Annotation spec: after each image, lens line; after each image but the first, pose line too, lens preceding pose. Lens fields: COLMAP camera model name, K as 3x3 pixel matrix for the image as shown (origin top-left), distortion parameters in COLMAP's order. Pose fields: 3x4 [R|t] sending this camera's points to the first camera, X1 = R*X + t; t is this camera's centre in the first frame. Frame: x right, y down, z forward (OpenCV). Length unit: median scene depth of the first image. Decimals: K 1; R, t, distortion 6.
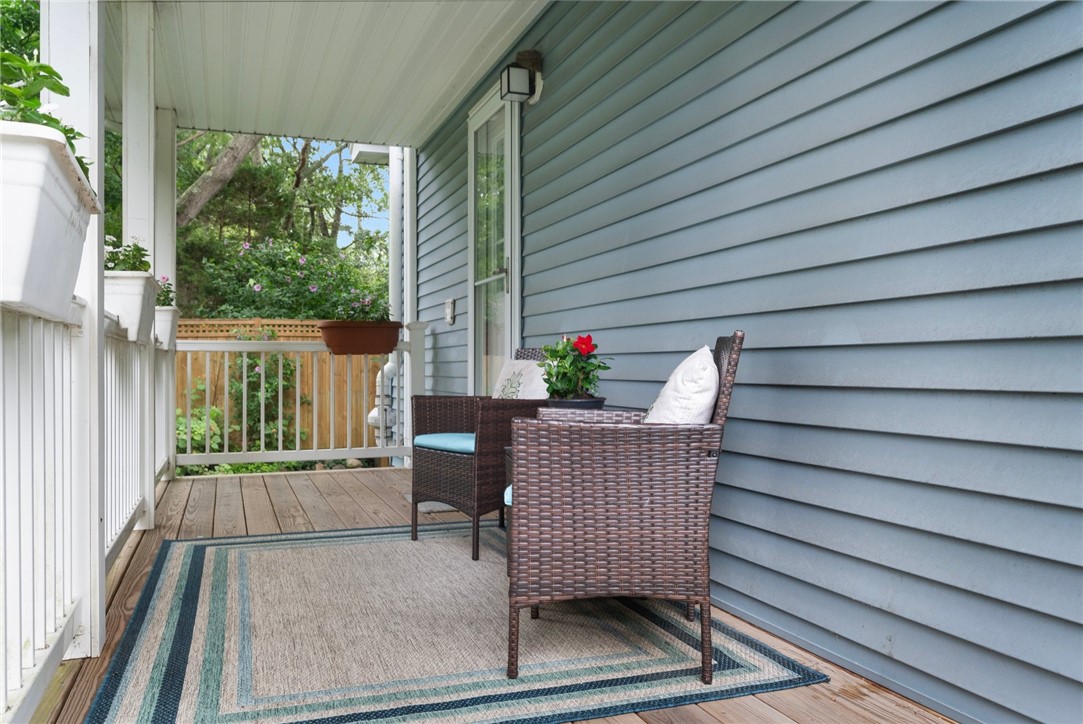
lens RADIAL K [[867.1, 0, 540.7], [0, 867.1, 364.4], [0, 0, 1]] dist [0.007512, 0.010087]
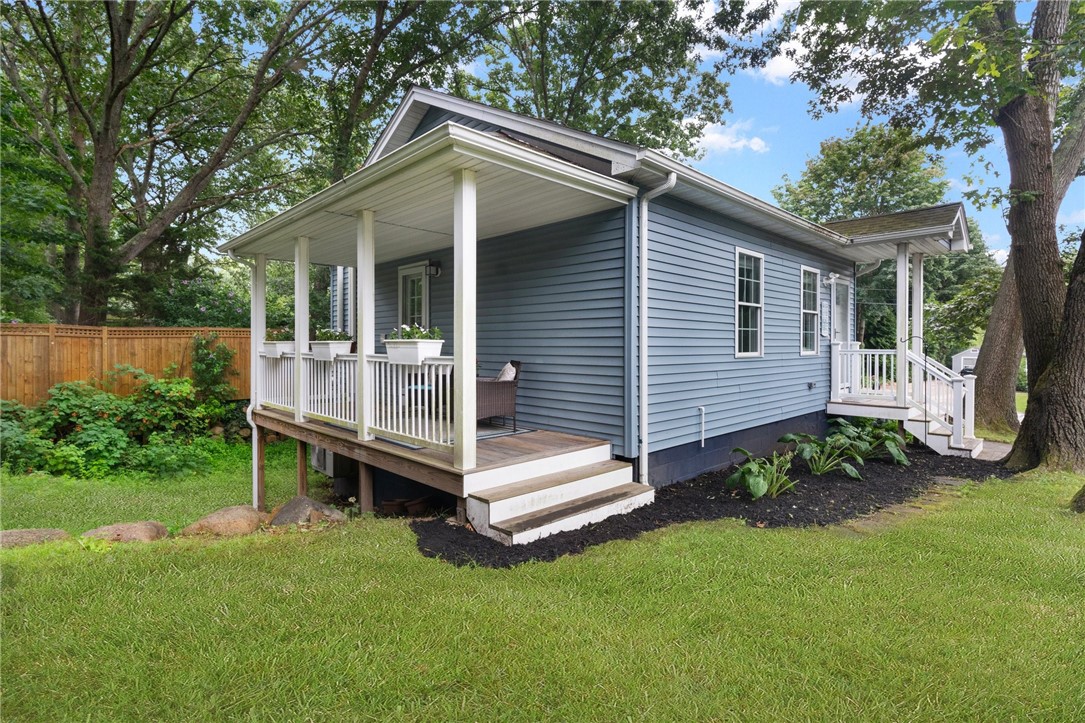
lens RADIAL K [[520.3, 0, 544.8], [0, 520.3, 354.9], [0, 0, 1]] dist [0.006544, -0.000981]
pose [[0.916238, -0.002634, 0.400625, -0.194850], [-0.004755, 0.999836, 0.017449, -0.029455], [-0.400606, -0.017893, 0.916076, -0.412964]]
